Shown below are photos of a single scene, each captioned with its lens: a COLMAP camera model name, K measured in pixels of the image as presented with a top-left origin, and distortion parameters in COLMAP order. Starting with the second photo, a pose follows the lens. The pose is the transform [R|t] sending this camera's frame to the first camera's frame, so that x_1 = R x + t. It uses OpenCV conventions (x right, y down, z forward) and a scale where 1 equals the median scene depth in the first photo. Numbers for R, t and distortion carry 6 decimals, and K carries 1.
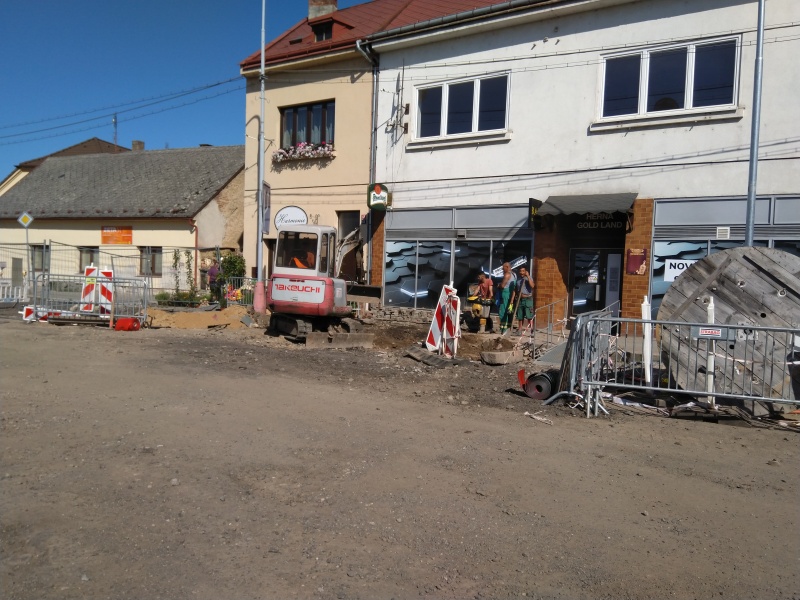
lens RADIAL K [[820.2, 0, 400.0], [0, 820.2, 300.0], [0, 0, 1]] dist [0.164675, -0.000931]
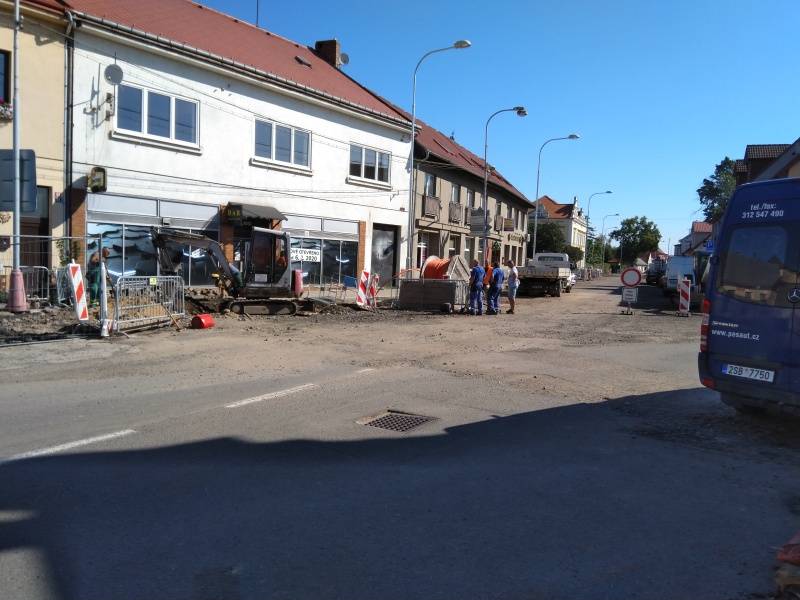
lens RADIAL K [[630.5, 0, 400.0], [0, 630.5, 300.0], [0, 0, 1]] dist [-0.003326, -0.003297]
pose [[-0.053614, -0.093493, 0.994175, -0.832782], [-0.000838, 0.995611, 0.093583, -0.051022], [-0.998561, 0.004184, -0.053457, 0.677934]]
